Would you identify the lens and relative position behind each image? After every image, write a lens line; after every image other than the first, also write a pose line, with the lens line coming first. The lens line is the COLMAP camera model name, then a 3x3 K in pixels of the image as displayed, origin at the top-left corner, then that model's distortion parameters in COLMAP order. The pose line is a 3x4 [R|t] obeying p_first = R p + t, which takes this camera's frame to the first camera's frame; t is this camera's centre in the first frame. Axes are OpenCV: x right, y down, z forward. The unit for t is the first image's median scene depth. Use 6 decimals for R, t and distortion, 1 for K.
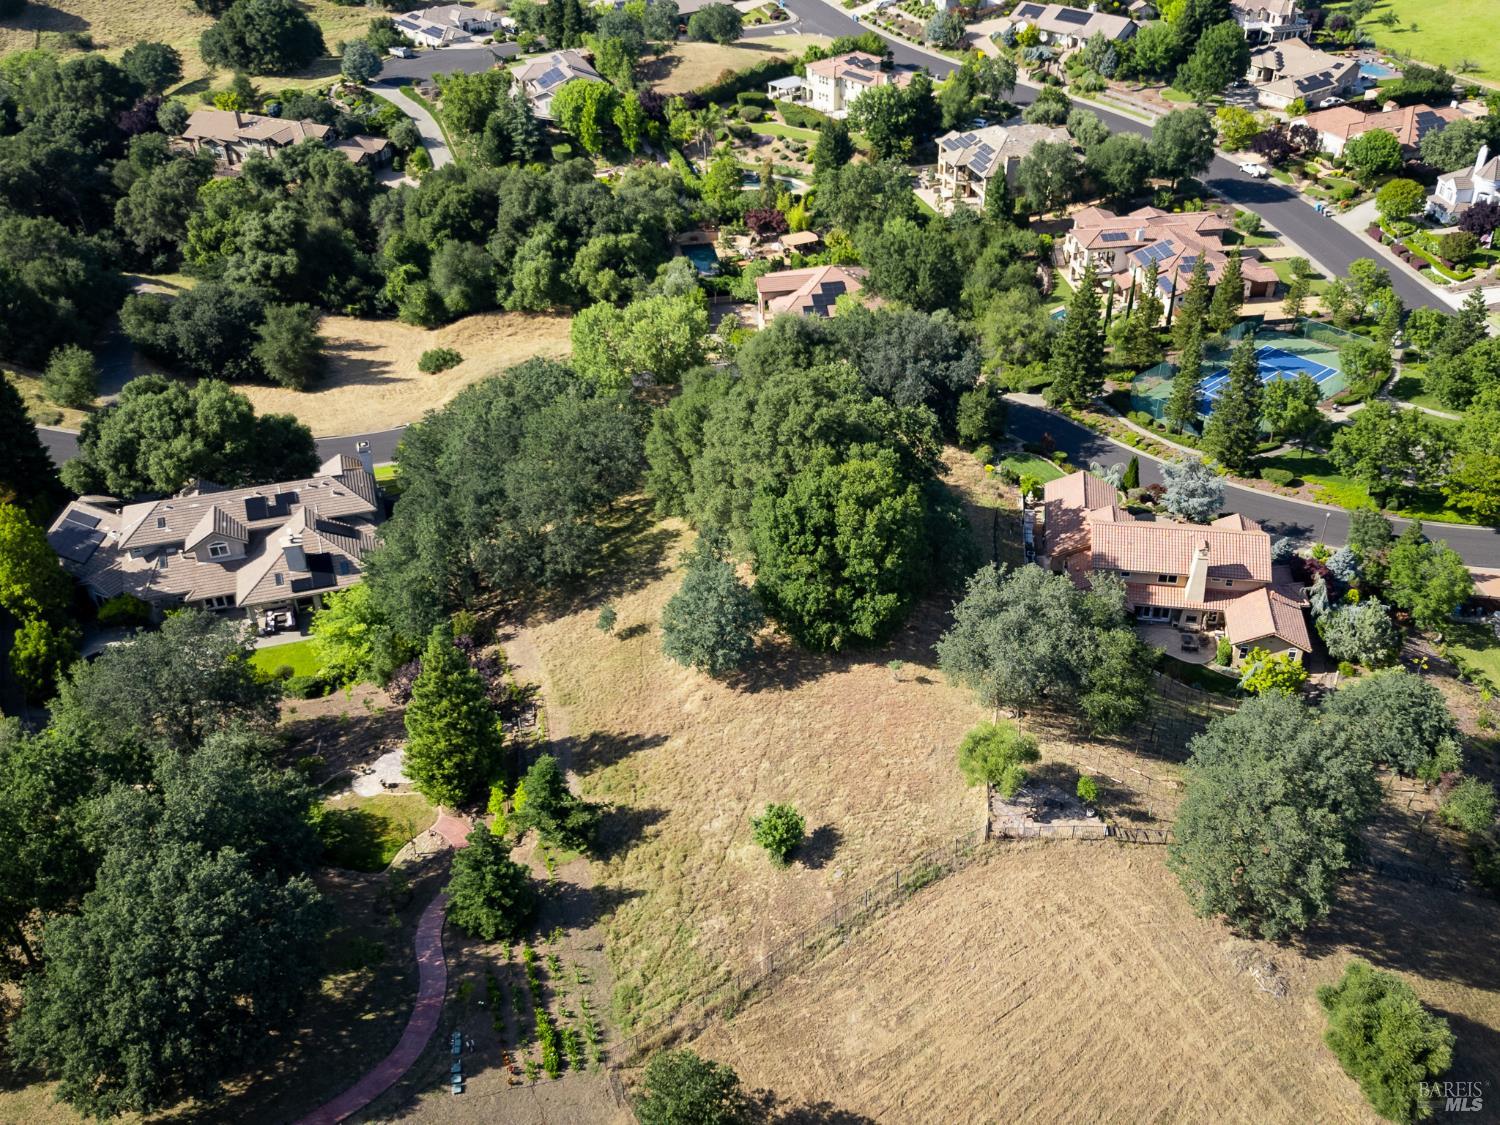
lens RADIAL K [[1565.9, 0, 750.0], [0, 1565.9, 562.5], [0, 0, 1]] dist [-0.008437, 0.009264]
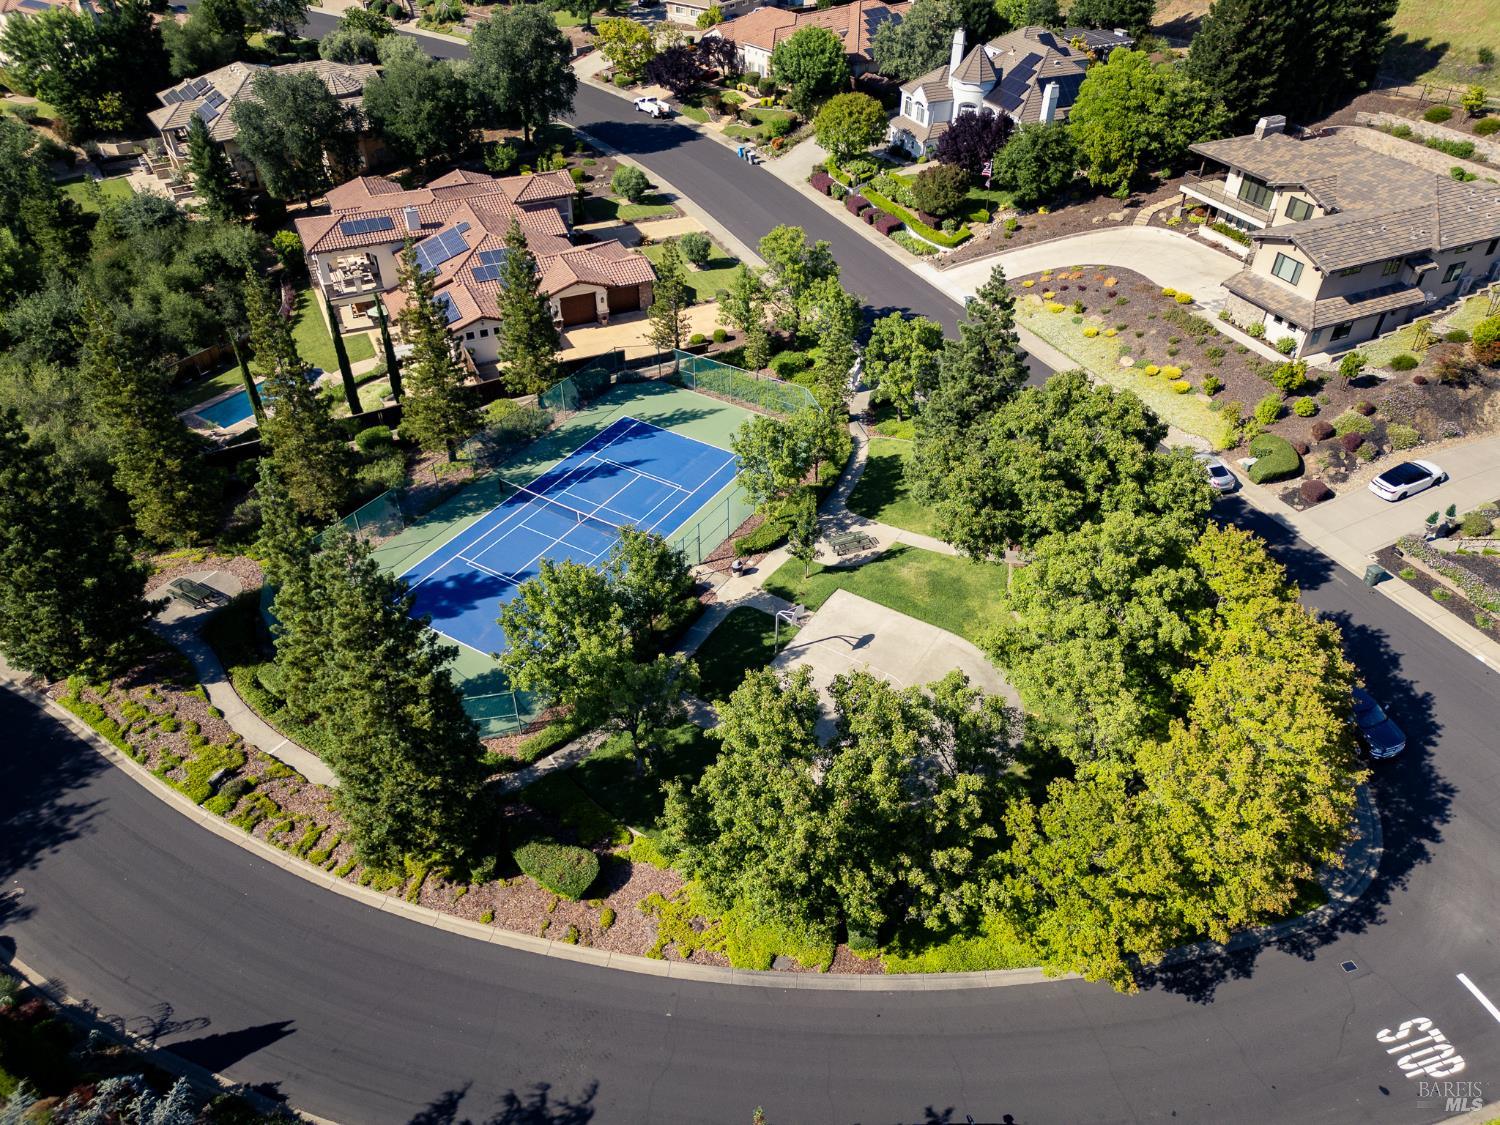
lens RADIAL K [[1047.4, 0, 750.0], [0, 1047.4, 562.5], [0, 0, 1]] dist [0.010625, 0.001124]
pose [[0.964393, -0.161860, 0.209159, 0.255412], [0.140052, 0.983411, 0.115272, -0.109636], [-0.224347, -0.081874, 0.971064, 0.571301]]
